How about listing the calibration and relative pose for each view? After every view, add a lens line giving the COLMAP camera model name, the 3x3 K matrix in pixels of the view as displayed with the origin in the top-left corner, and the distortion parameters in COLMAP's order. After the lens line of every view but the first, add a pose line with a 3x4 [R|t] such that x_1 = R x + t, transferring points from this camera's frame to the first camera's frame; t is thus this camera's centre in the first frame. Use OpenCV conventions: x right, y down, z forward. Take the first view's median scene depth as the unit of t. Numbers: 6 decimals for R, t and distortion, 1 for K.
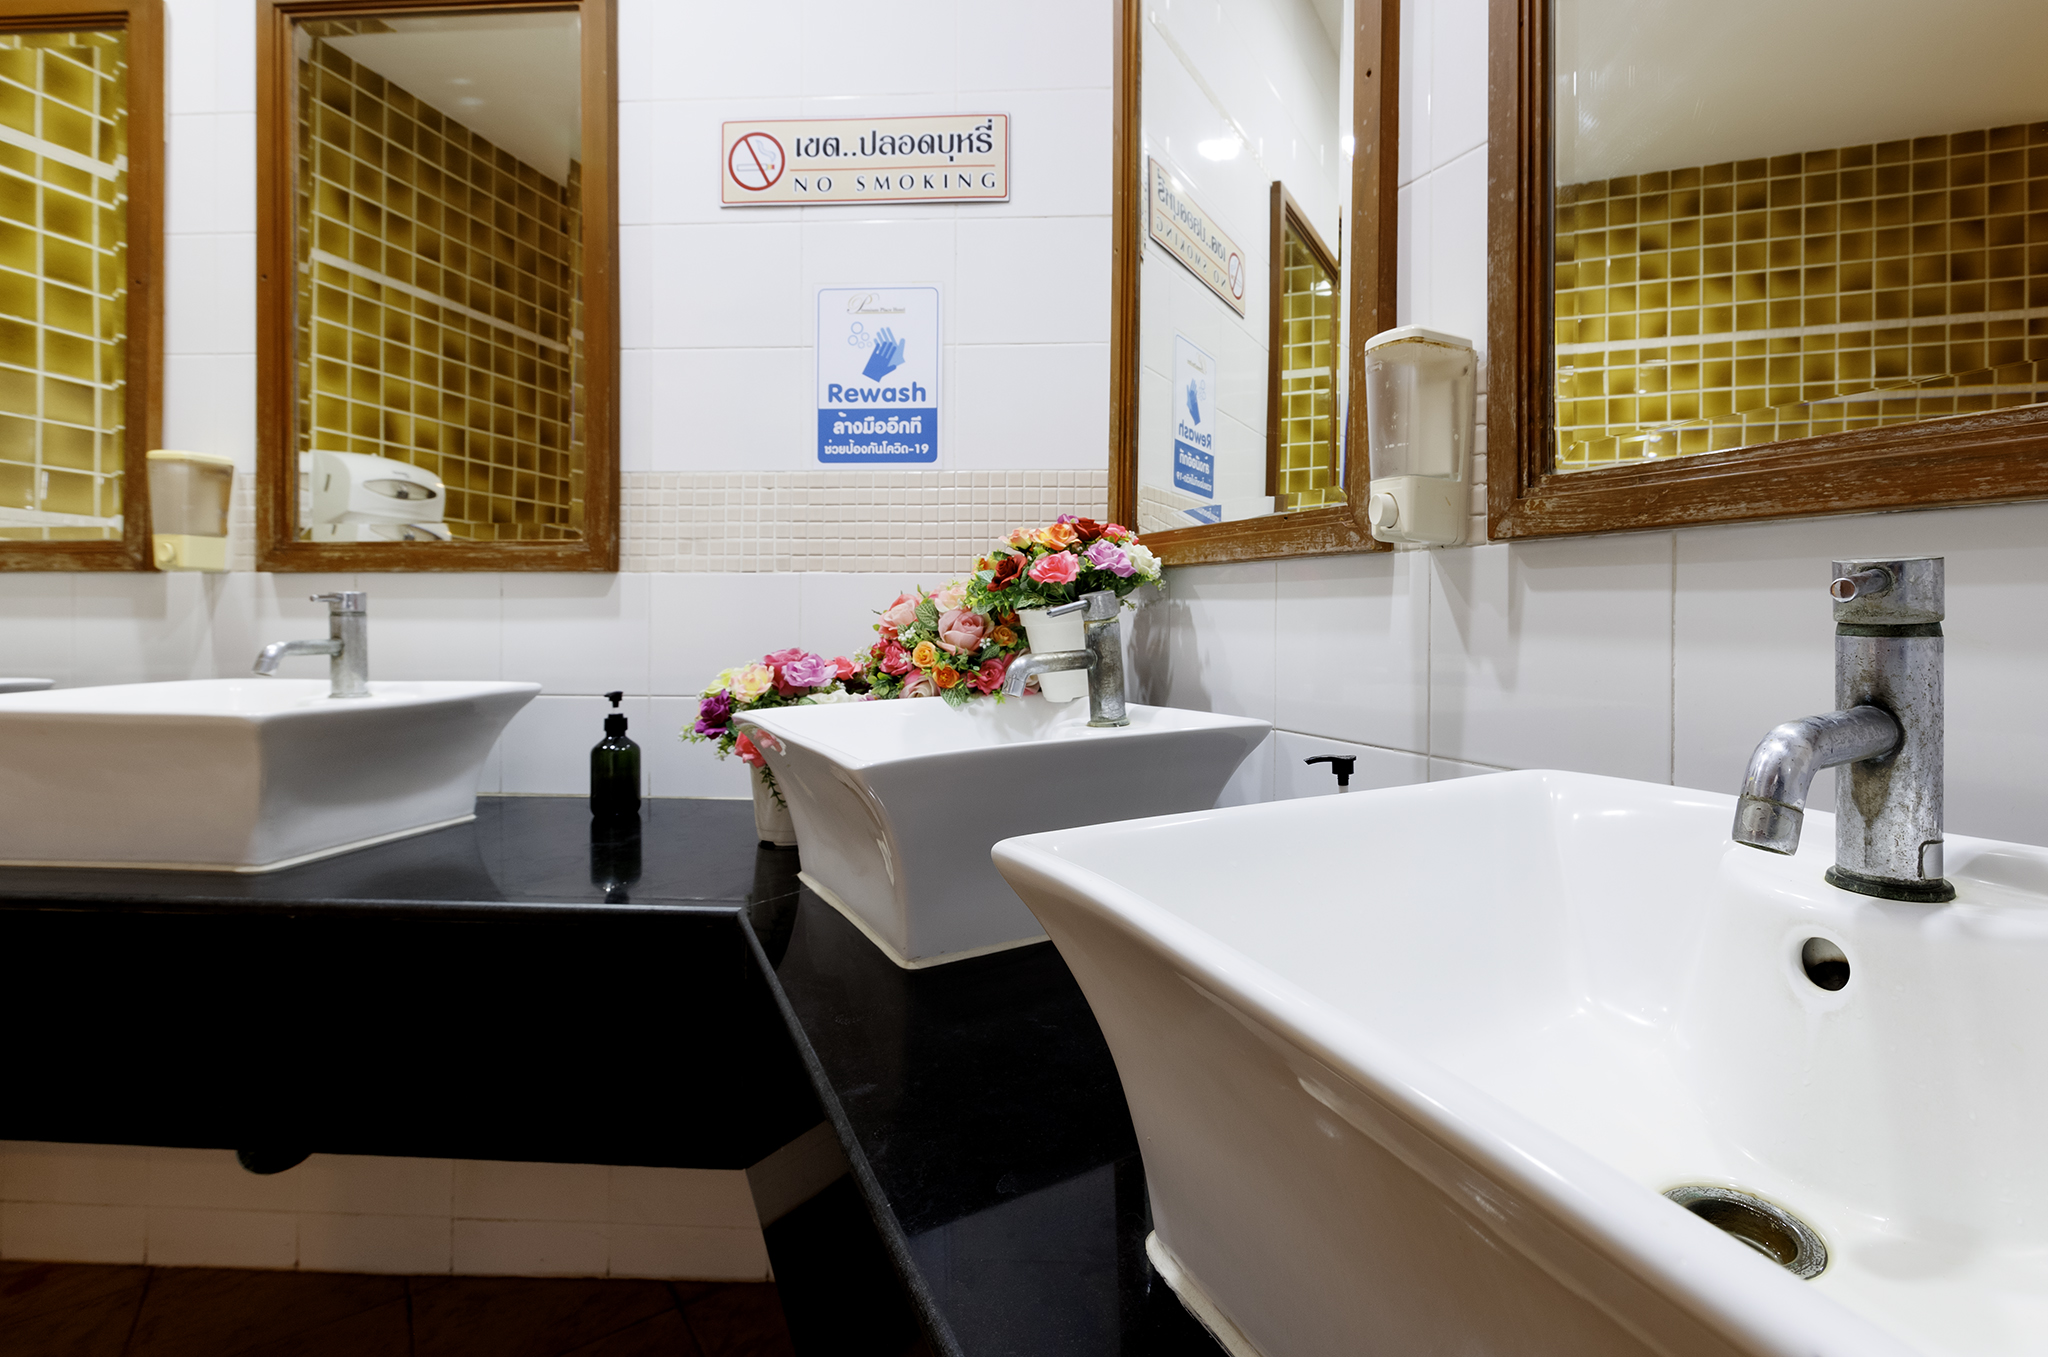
lens RADIAL K [[901.6, 0, 1024.0], [0, 901.6, 678.5], [0, 0, 1]] dist [0.001536, -0.000729]
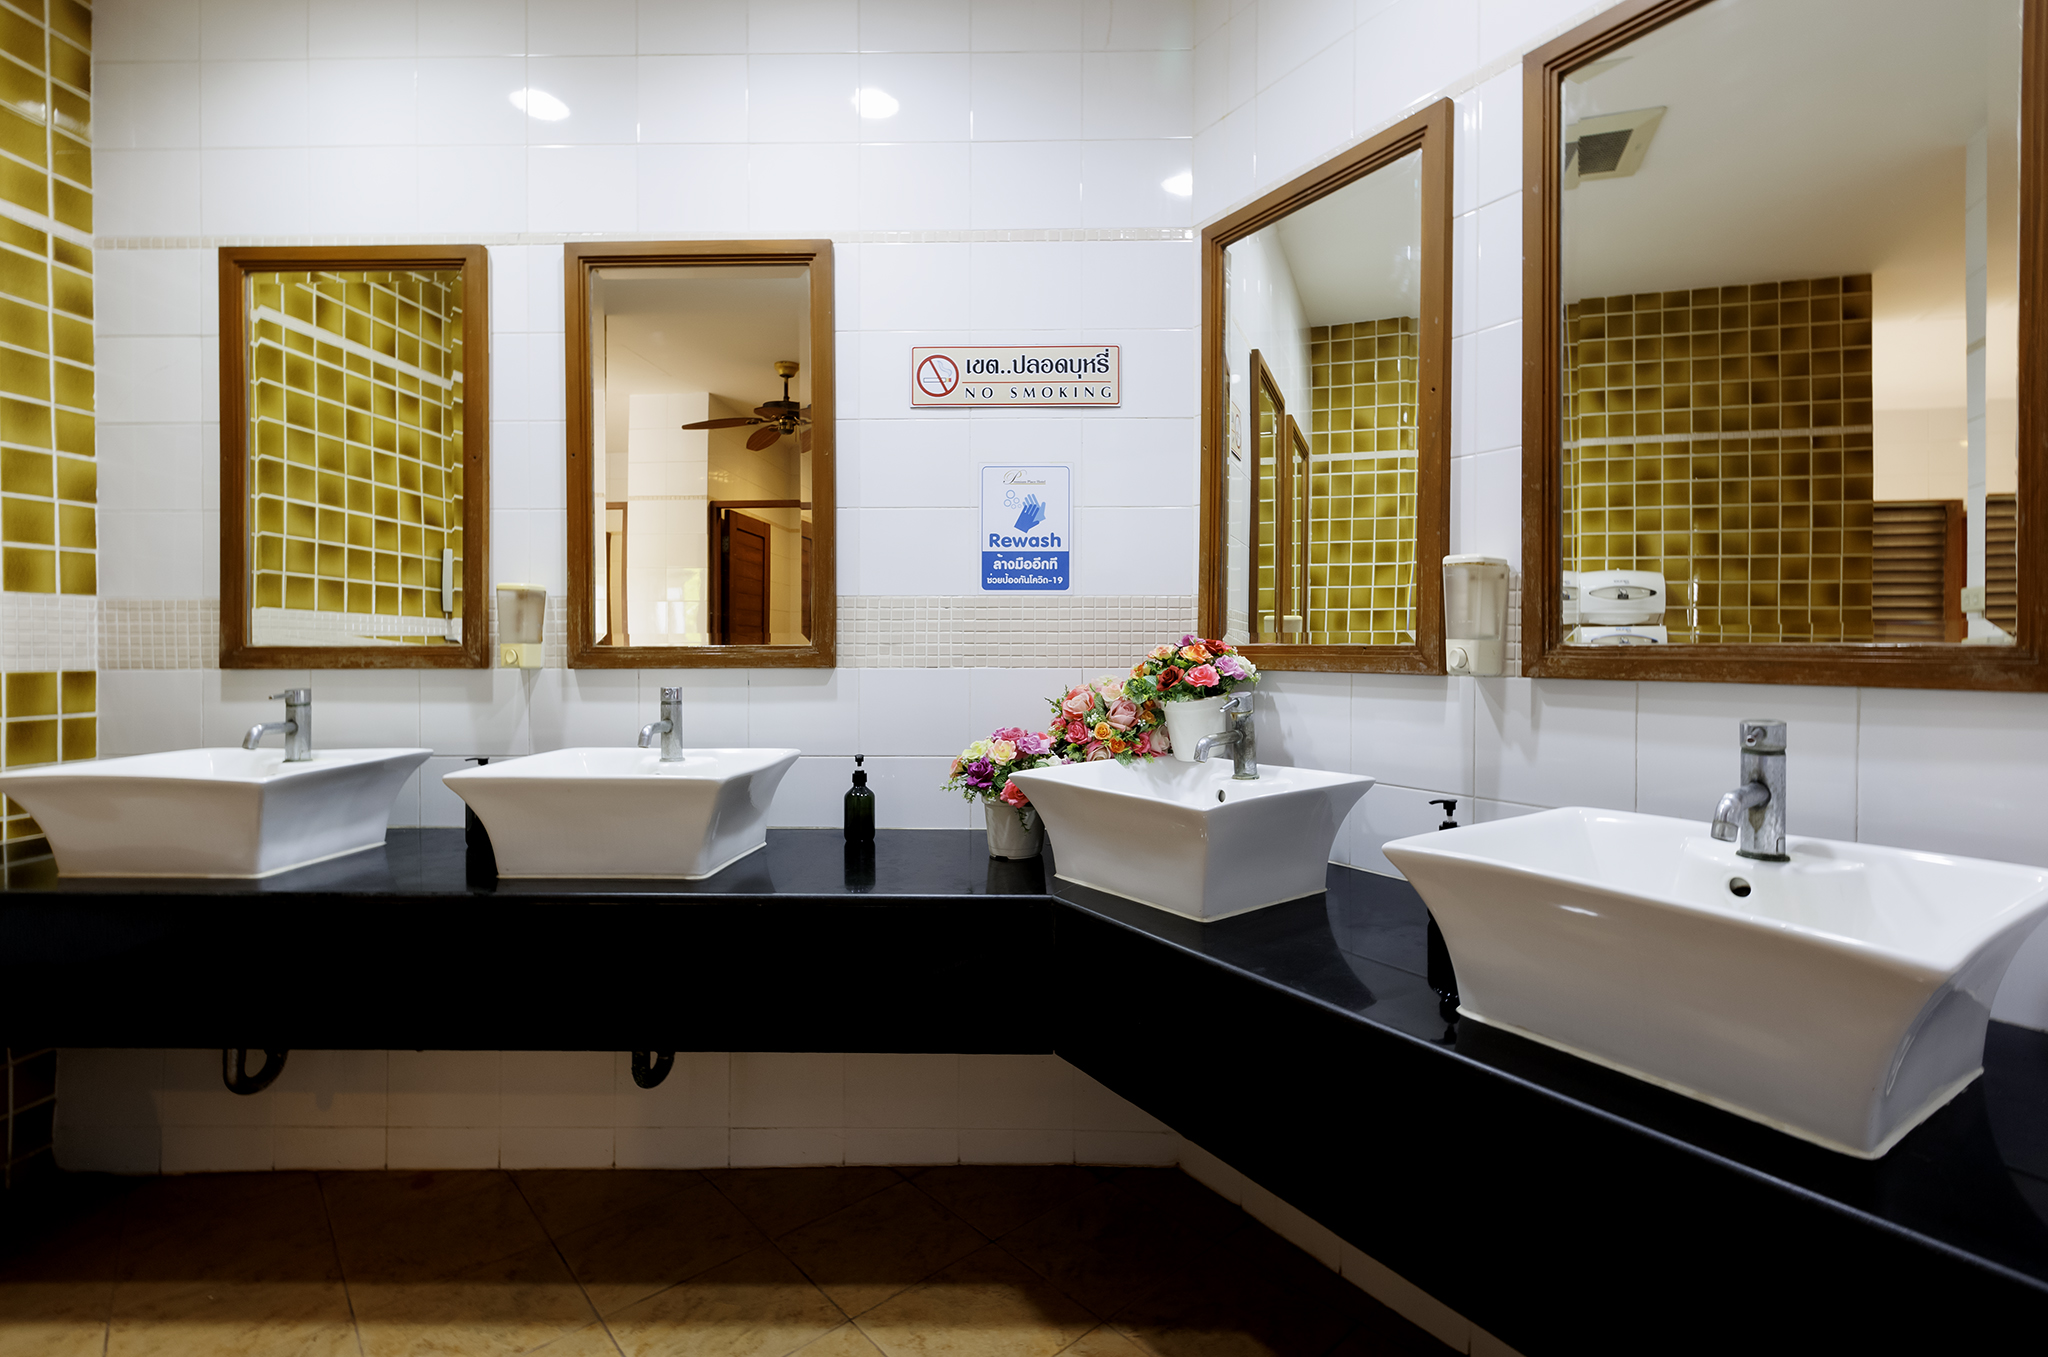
lens RADIAL K [[923.0, 0, 837.5], [0, 923.0, 709.6], [0, 0, 1]] dist [-0.005092, 0.000701]
pose [[0.999648, -0.008606, 0.025114, -0.496243], [0.008461, 0.999947, 0.005893, -0.063077], [-0.025163, -0.005678, 0.999667, -0.438790]]
